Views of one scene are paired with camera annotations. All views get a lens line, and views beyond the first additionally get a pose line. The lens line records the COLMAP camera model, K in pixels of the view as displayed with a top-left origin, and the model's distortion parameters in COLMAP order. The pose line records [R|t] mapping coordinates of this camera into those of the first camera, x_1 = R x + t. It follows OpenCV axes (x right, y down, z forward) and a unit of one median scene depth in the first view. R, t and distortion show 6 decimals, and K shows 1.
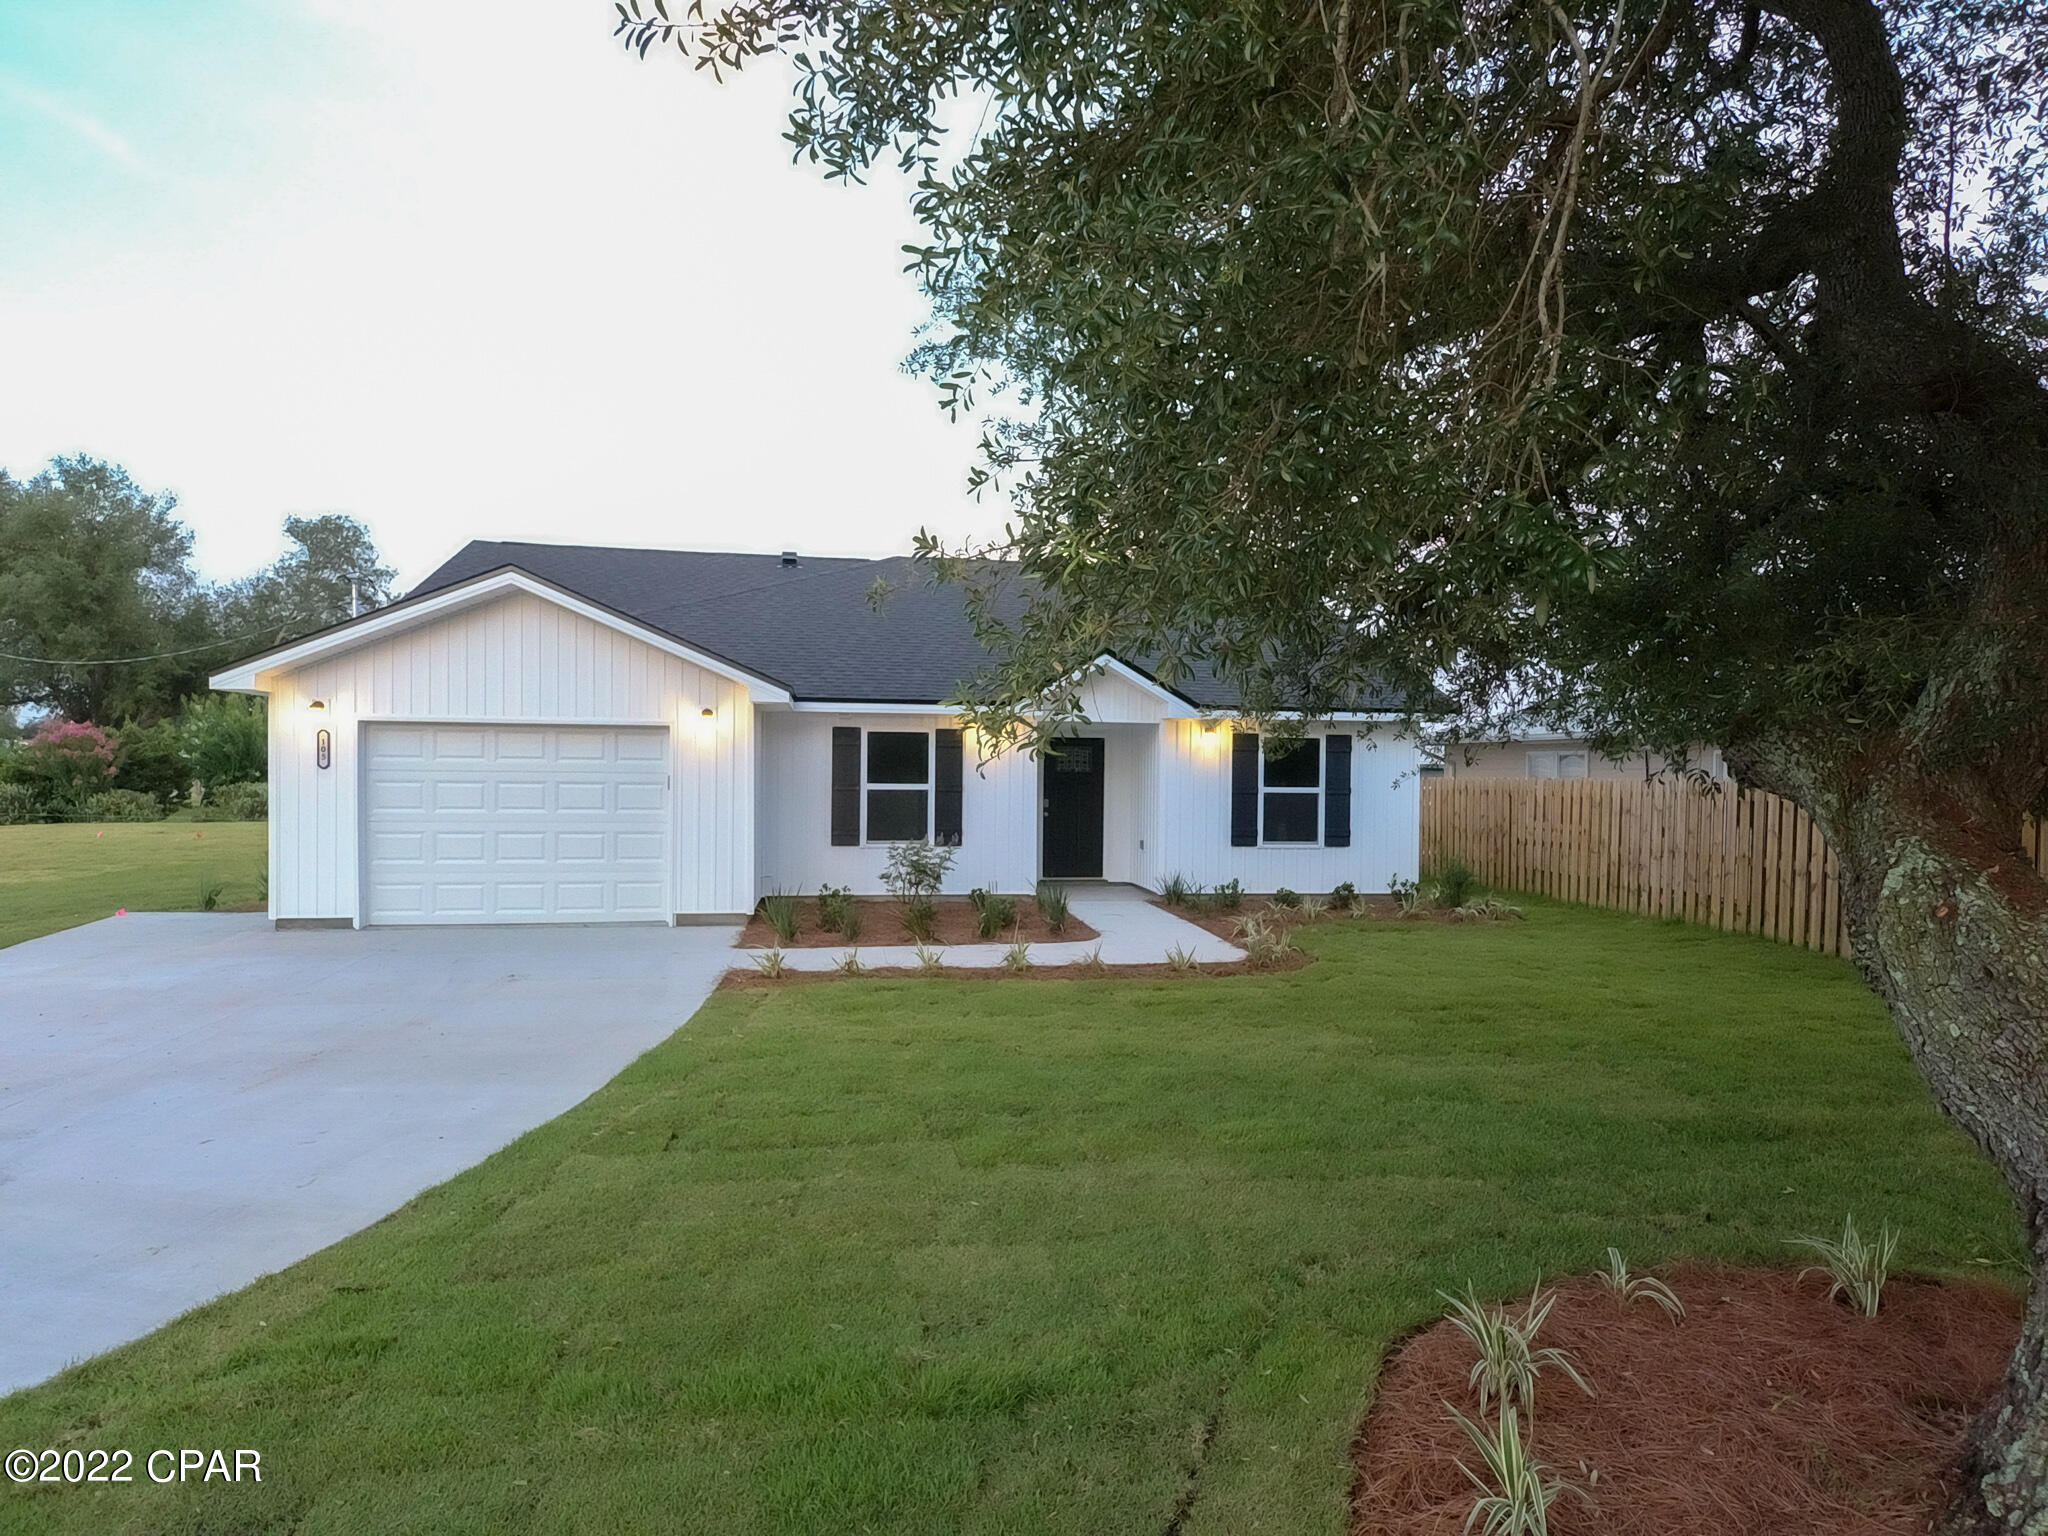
lens RADIAL K [[1232.8, 0, 1033.7], [0, 1232.8, 788.8], [0, 0, 1]] dist [0.091619, -0.126501]
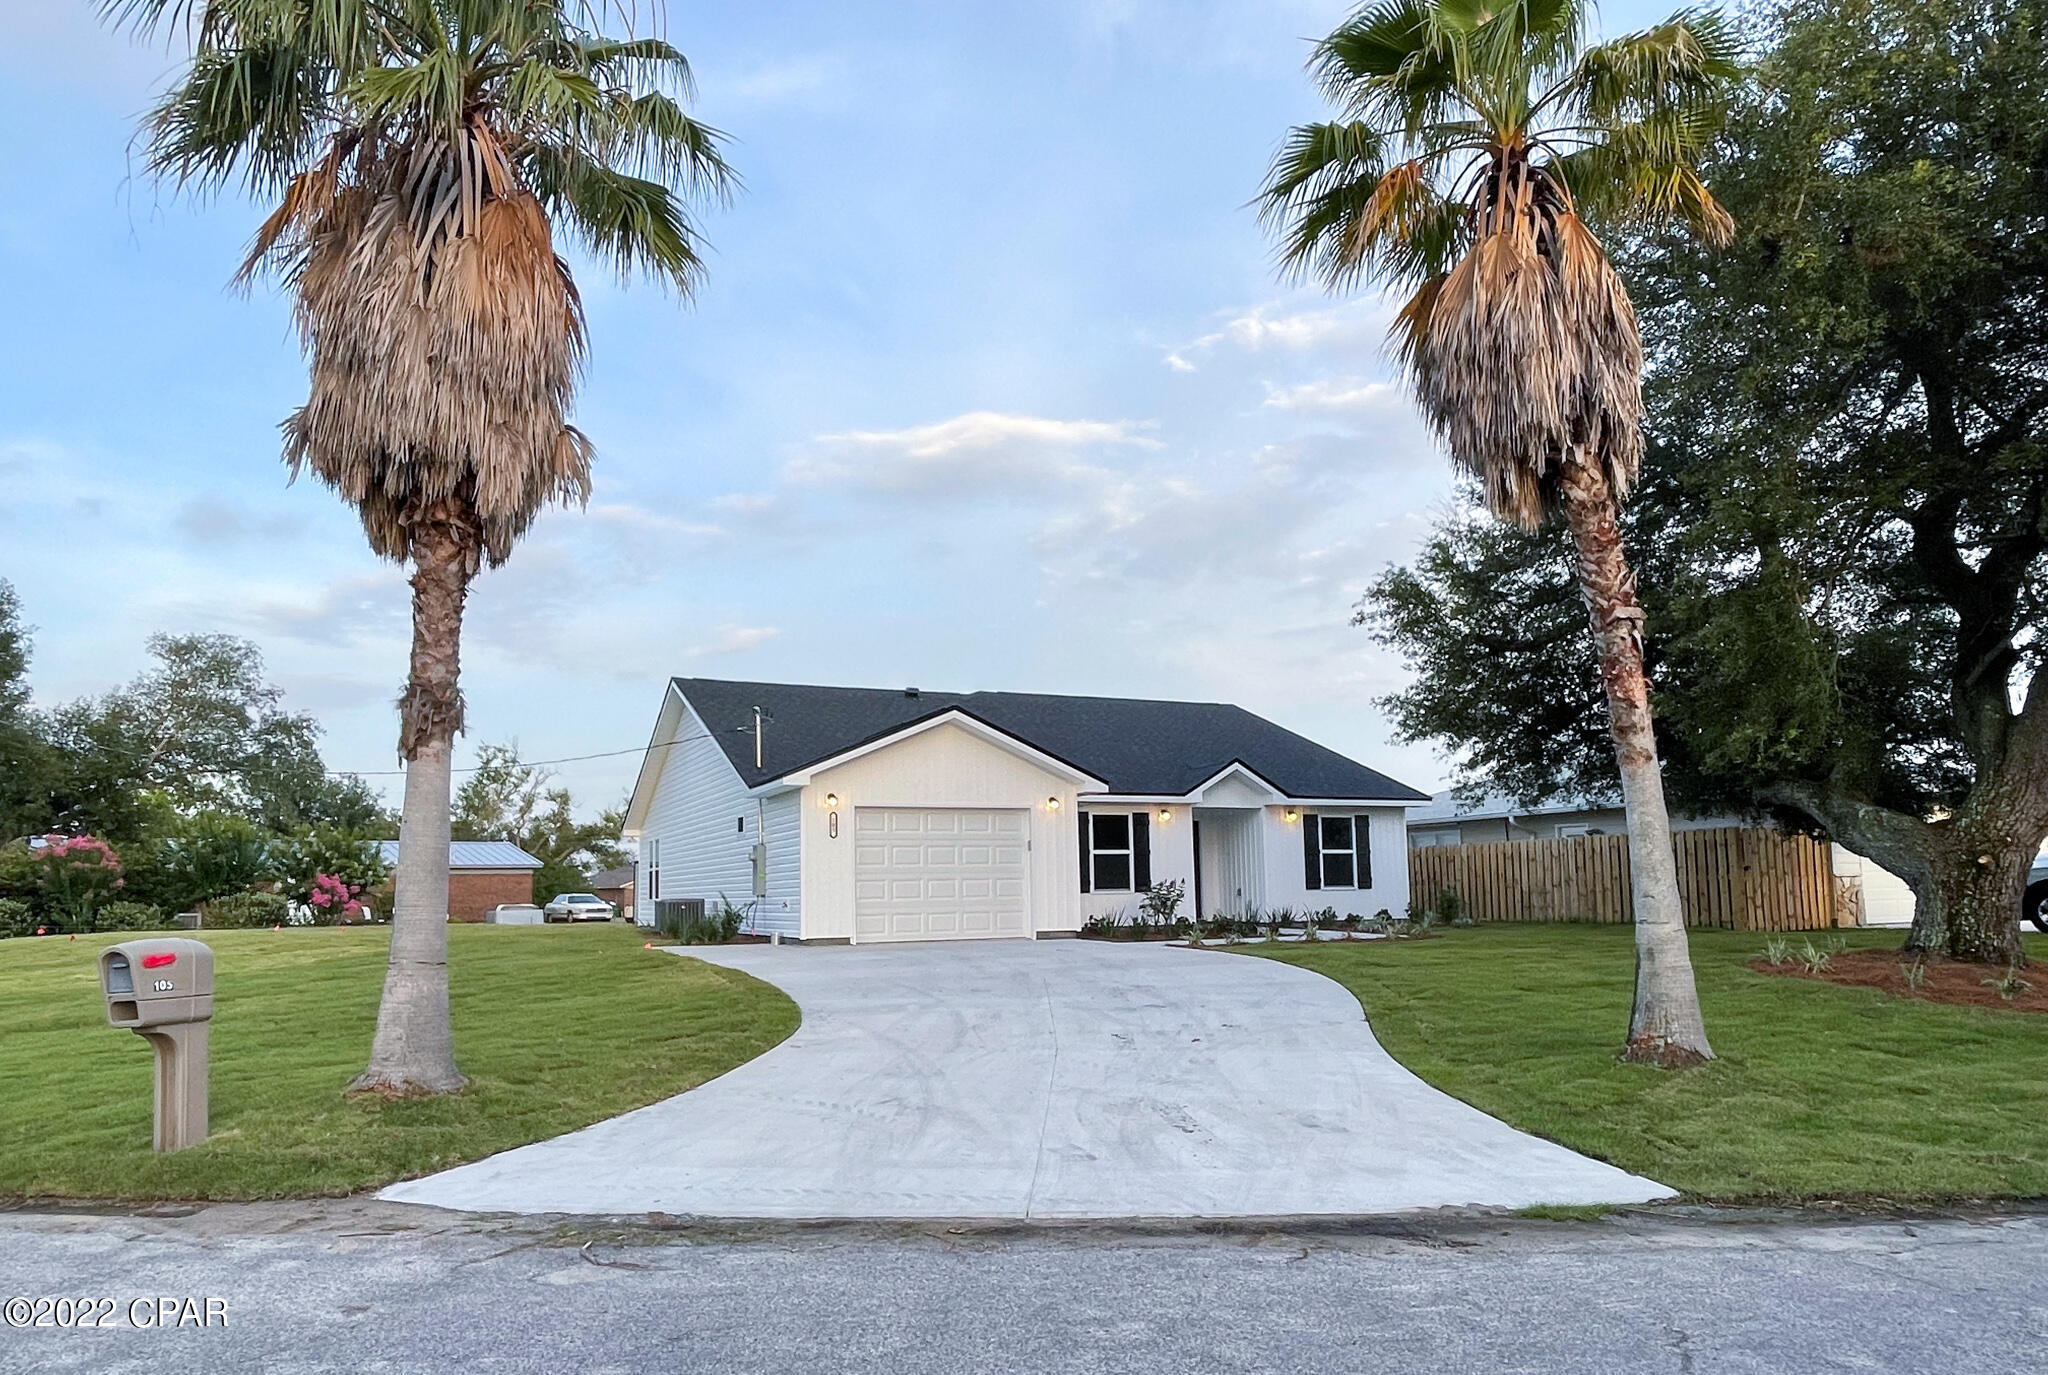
lens RADIAL K [[1319.1, 0, 1011.9], [0, 1319.1, 759.5], [0, 0, 1]] dist [-0.001039, 0.000466]
pose [[0.963964, 0.000414, 0.266033, -0.644223], [0.031454, 0.992807, -0.115517, 0.066766], [-0.264168, 0.119722, 0.957017, -0.482911]]
